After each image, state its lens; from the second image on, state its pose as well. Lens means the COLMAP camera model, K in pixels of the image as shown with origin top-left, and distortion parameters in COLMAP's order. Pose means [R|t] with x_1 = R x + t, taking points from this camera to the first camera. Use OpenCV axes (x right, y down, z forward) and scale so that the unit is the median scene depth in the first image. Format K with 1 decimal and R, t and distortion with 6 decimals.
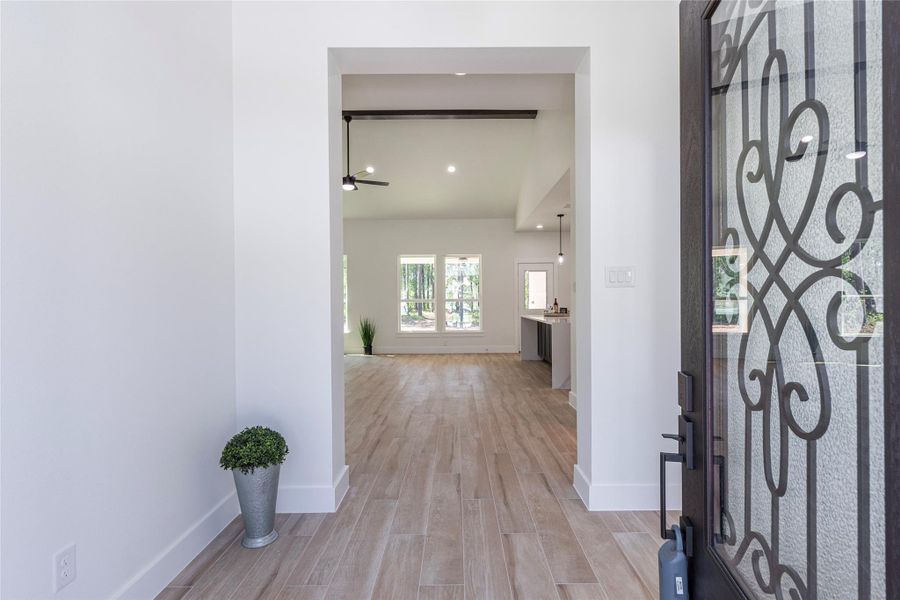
lens RADIAL K [[441.5, 0, 456.0], [0, 441.5, 301.3], [0, 0, 1]] dist [0.002268, -0.000158]
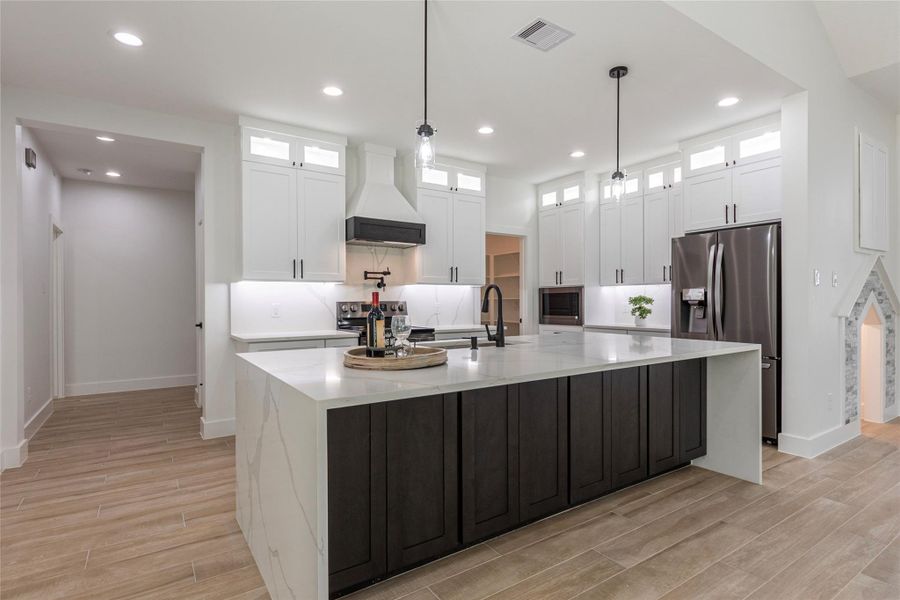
lens RADIAL K [[462.5, 0, 458.4], [0, 462.5, 300.8], [0, 0, 1]] dist [0.000822, -0.000627]
pose [[-0.561577, 0.007235, 0.827393, -0.008585], [0.011312, 0.999935, -0.001066, -0.000942], [-0.827347, 0.008761, -0.561623, 1.292227]]
